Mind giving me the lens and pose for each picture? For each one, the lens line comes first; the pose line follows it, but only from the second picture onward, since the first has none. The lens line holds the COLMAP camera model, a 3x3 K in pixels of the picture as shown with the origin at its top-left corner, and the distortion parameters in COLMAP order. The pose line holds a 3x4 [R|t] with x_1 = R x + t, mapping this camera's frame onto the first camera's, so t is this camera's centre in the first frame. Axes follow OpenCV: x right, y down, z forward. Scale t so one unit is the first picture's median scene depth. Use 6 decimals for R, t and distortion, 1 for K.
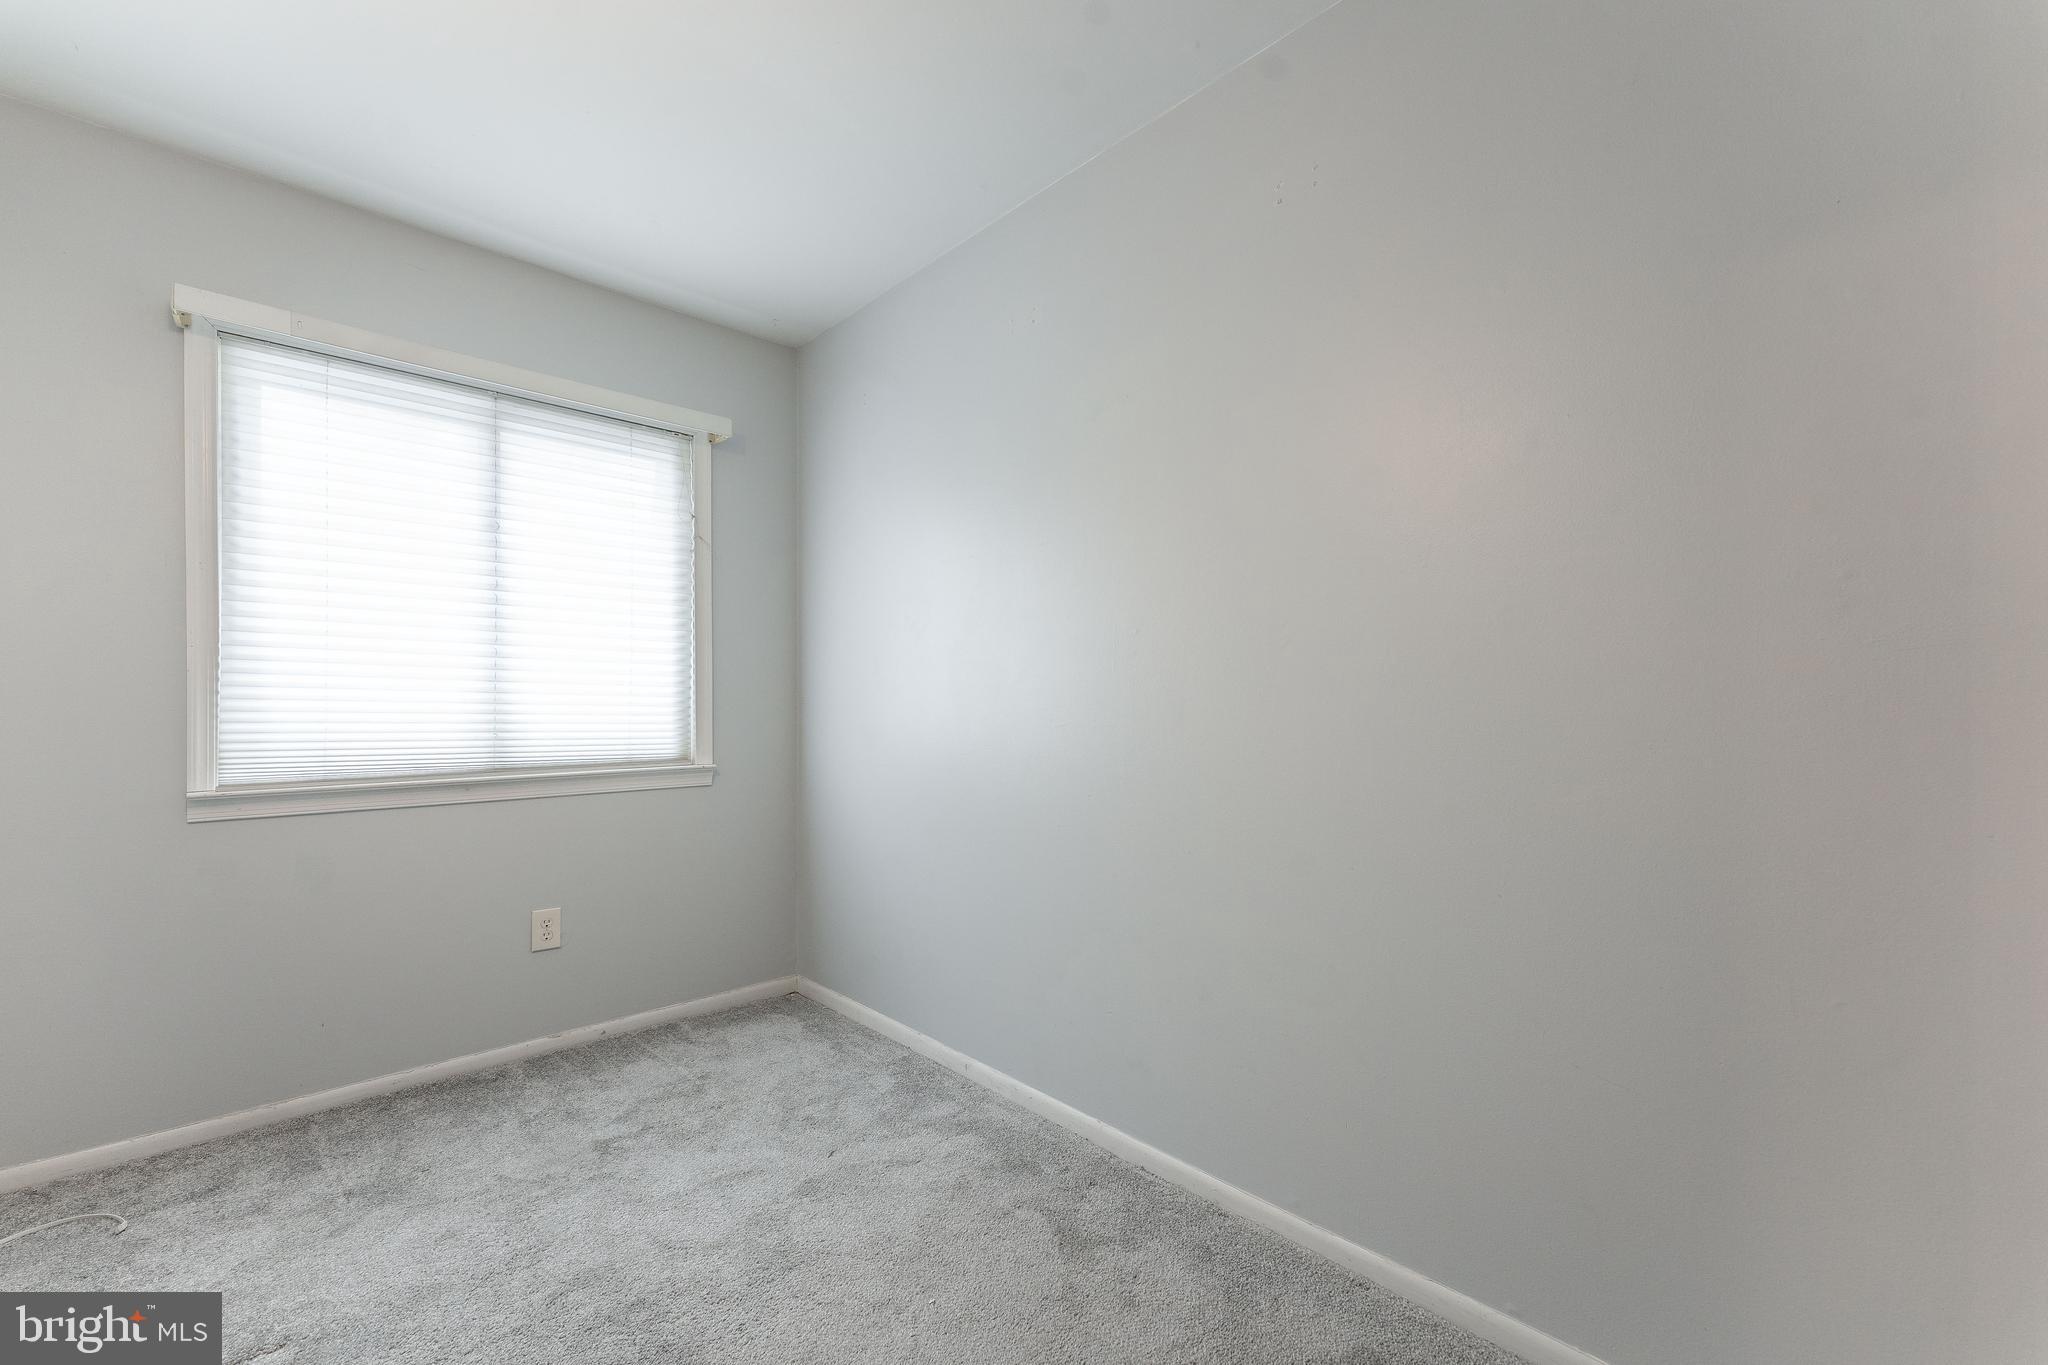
lens RADIAL K [[843.6, 0, 1011.7], [0, 843.6, 710.0], [0, 0, 1]] dist [0.000443, -0.000038]
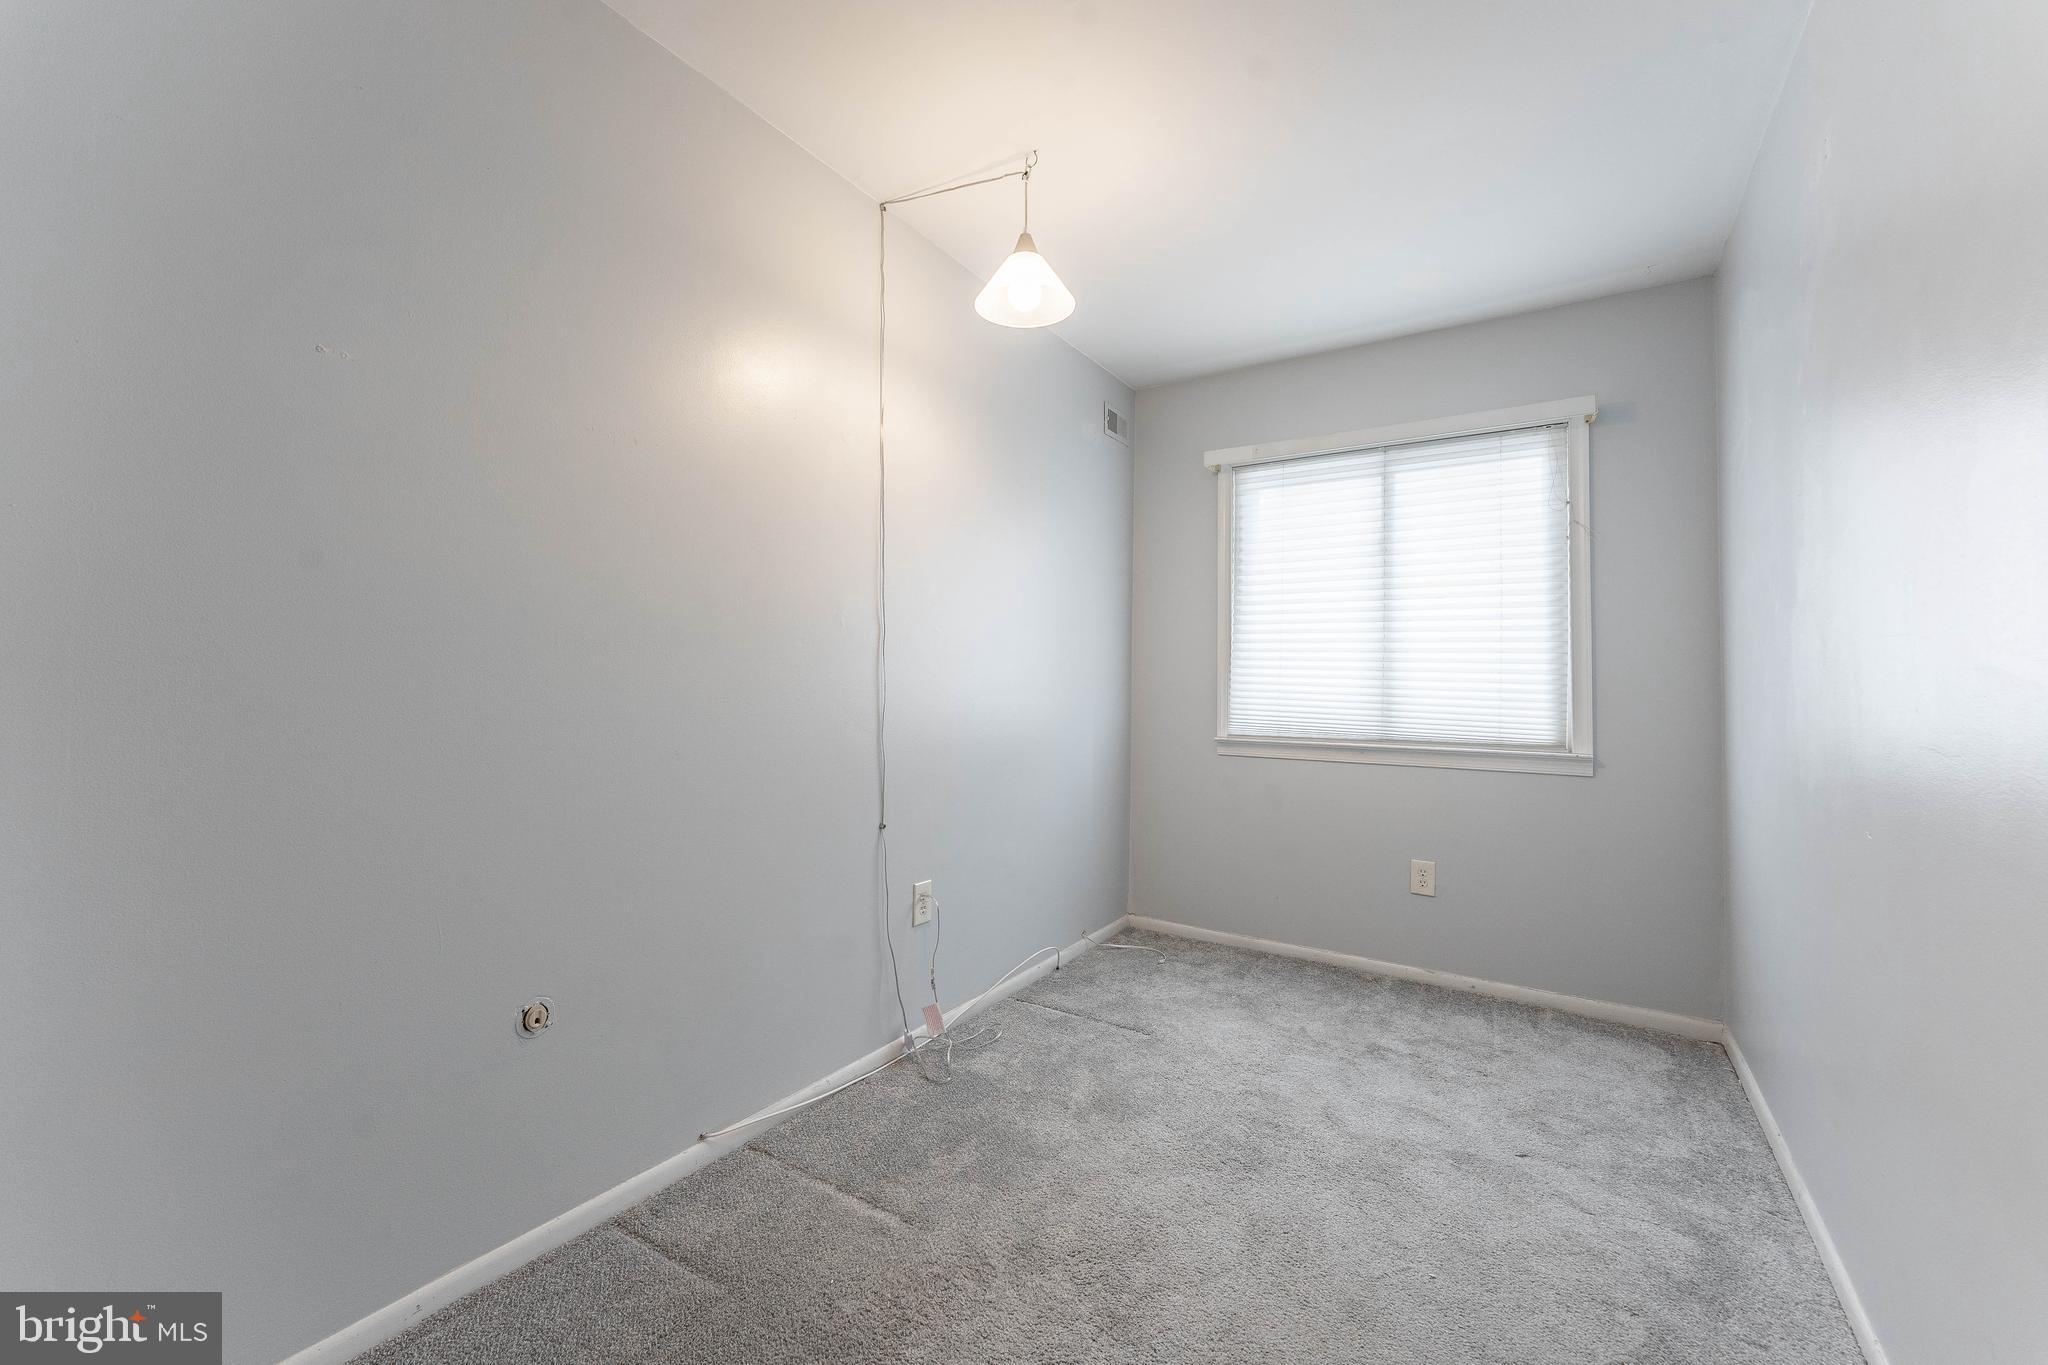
lens RADIAL K [[822.0, 0, 987.2], [0, 822.0, 660.7], [0, 0, 1]] dist [0.003293, -0.000139]
pose [[0.205361, -0.023730, -0.978399, 0.520850], [-0.022082, 0.999339, -0.028873, 0.000047], [0.978437, 0.027534, 0.204701, 0.166184]]
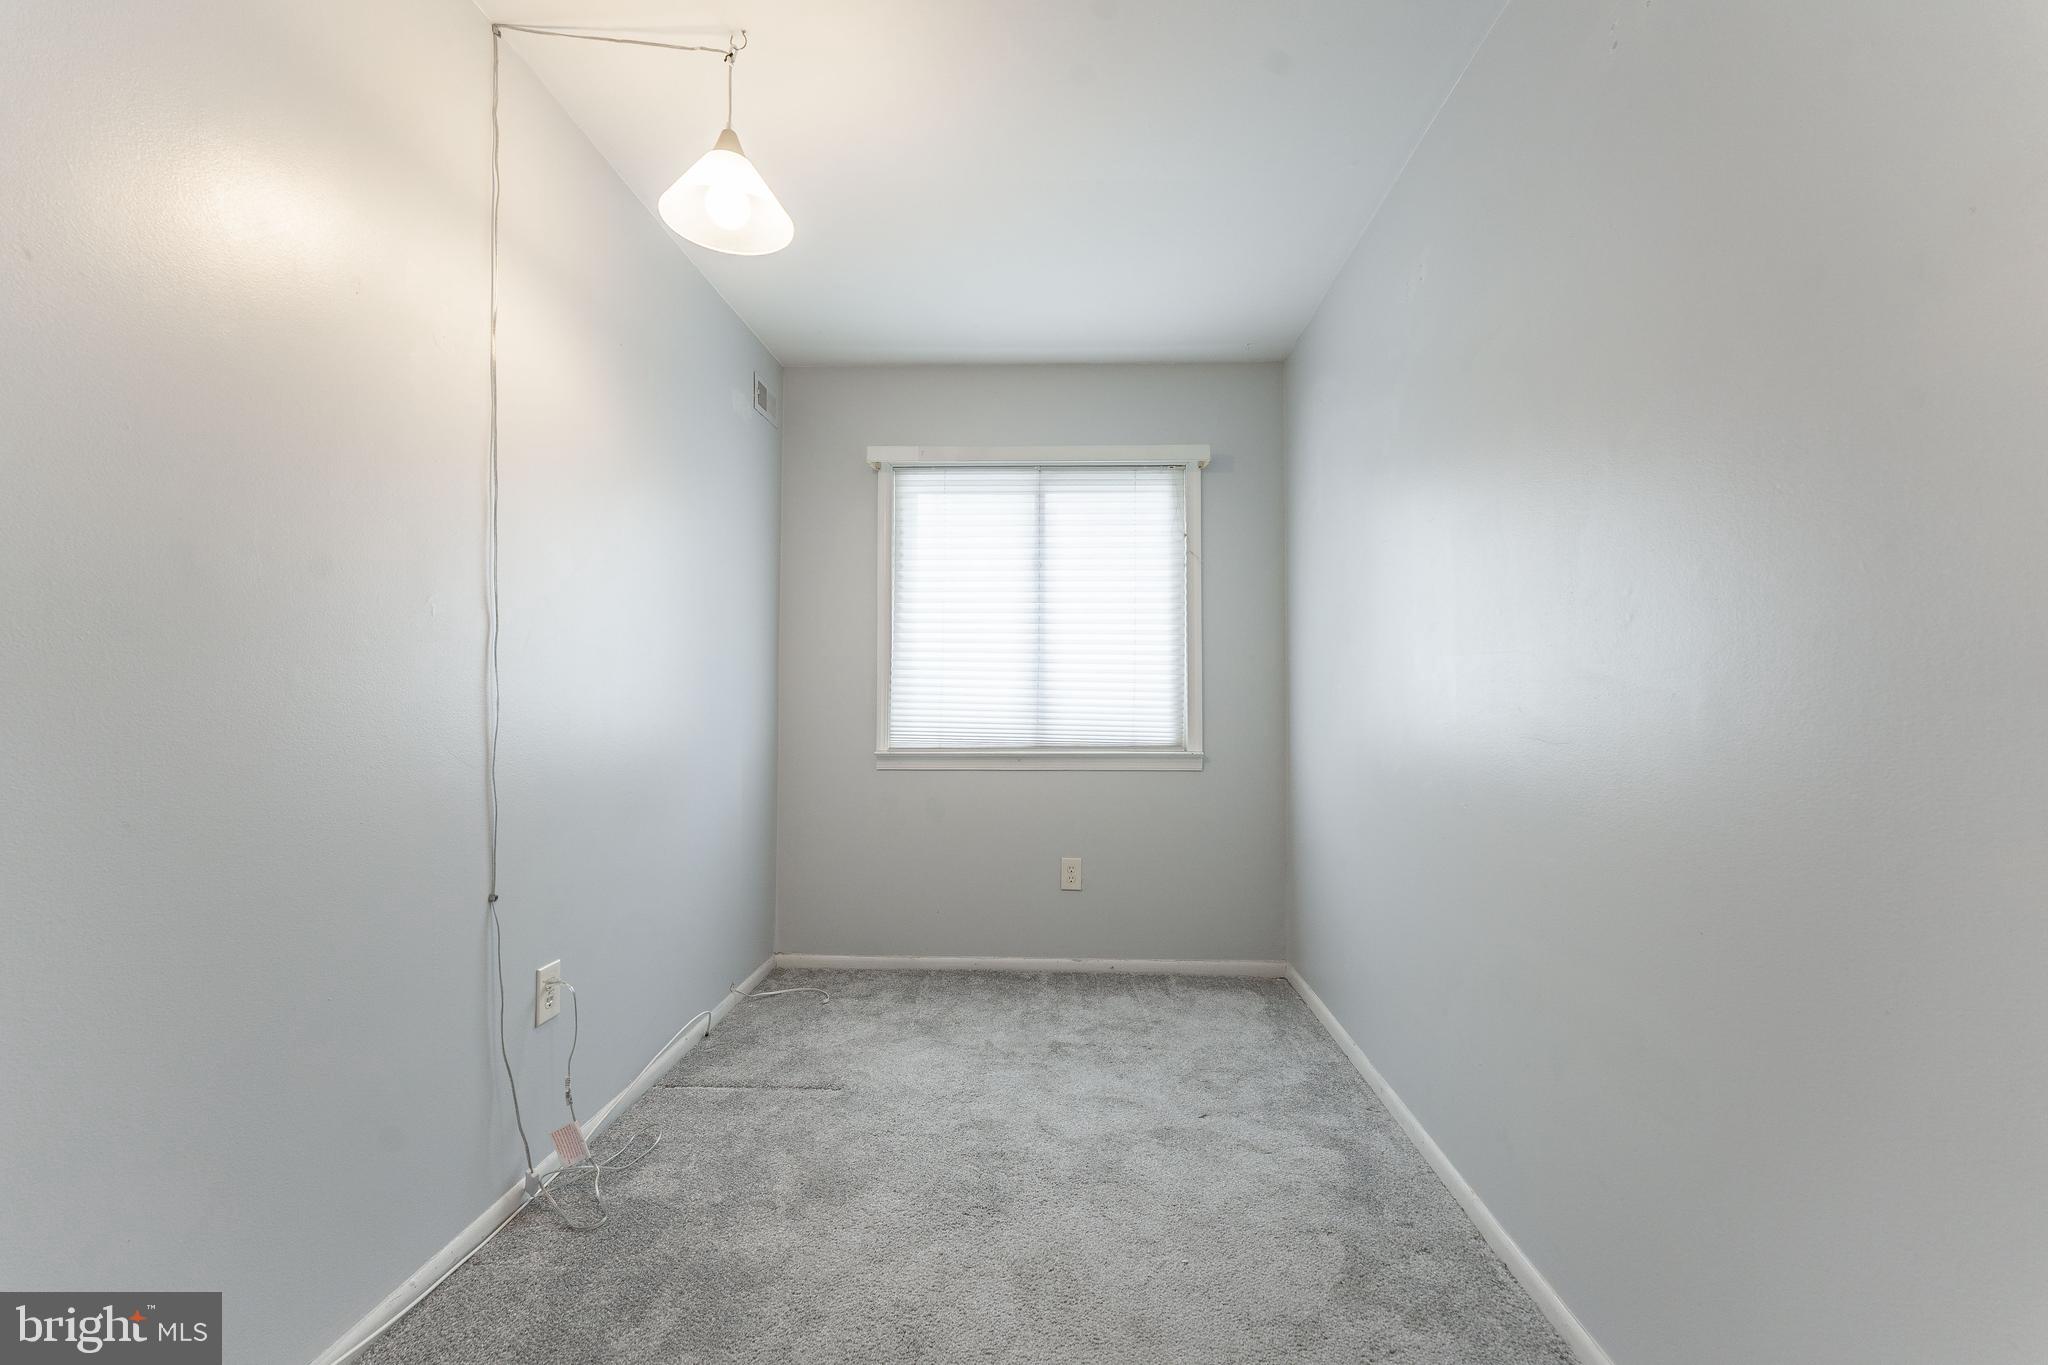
lens RADIAL K [[836.6, 0, 1026.7], [0, 836.6, 678.6], [0, 0, 1]] dist [0.000684, -0.000229]
pose [[0.692736, -0.014768, -0.721040, 0.355402], [-0.008656, 0.999548, -0.028789, 0.000972], [0.721139, 0.026185, 0.692295, 0.073146]]
